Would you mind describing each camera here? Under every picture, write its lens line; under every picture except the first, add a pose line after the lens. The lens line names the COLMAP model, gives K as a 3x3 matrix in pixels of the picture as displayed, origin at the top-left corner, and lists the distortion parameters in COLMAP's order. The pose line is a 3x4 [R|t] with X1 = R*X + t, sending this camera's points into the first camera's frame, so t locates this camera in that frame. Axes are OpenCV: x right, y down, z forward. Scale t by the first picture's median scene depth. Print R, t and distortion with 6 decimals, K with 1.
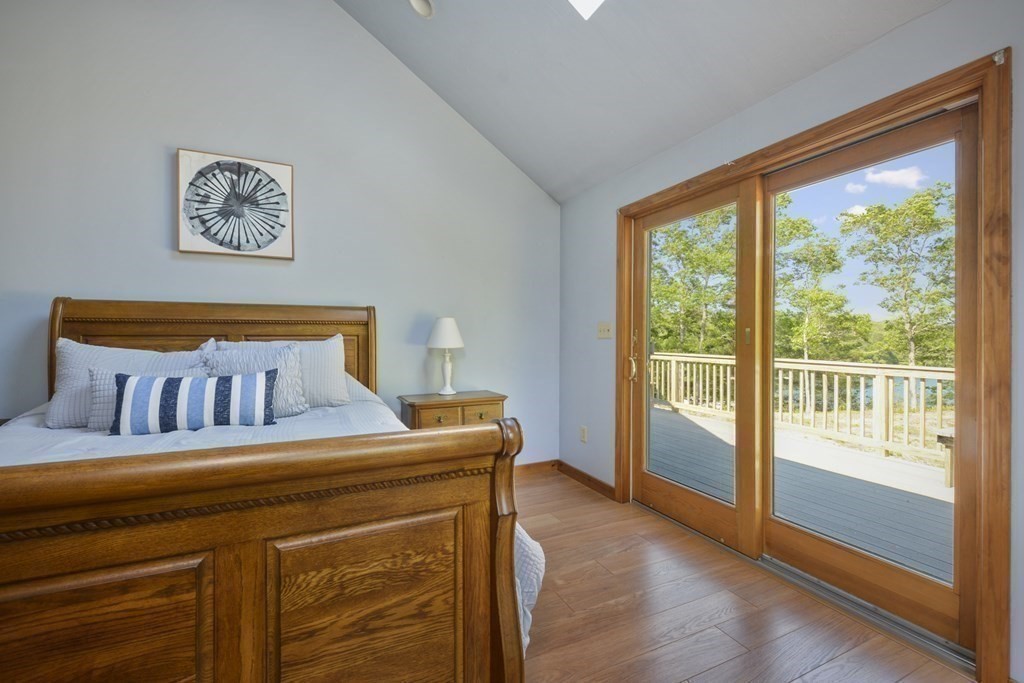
lens RADIAL K [[436.0, 0, 513.4], [0, 436.0, 343.2], [0, 0, 1]] dist [-0.013889, -0.000289]
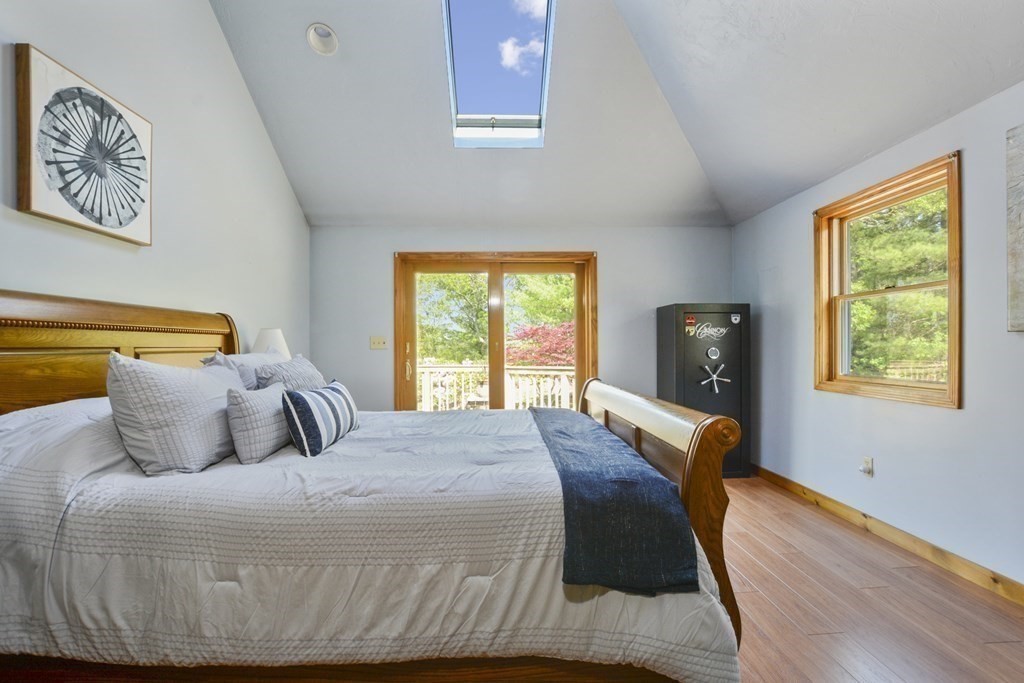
lens RADIAL K [[474.7, 0, 514.5], [0, 474.7, 346.6], [0, 0, 1]] dist [-0.014437, 0.001692]
pose [[0.392528, -0.002856, 0.919736, -1.071081], [0.014069, 0.999897, -0.002899, -0.007489], [-0.919633, 0.014078, 0.392528, 0.100559]]
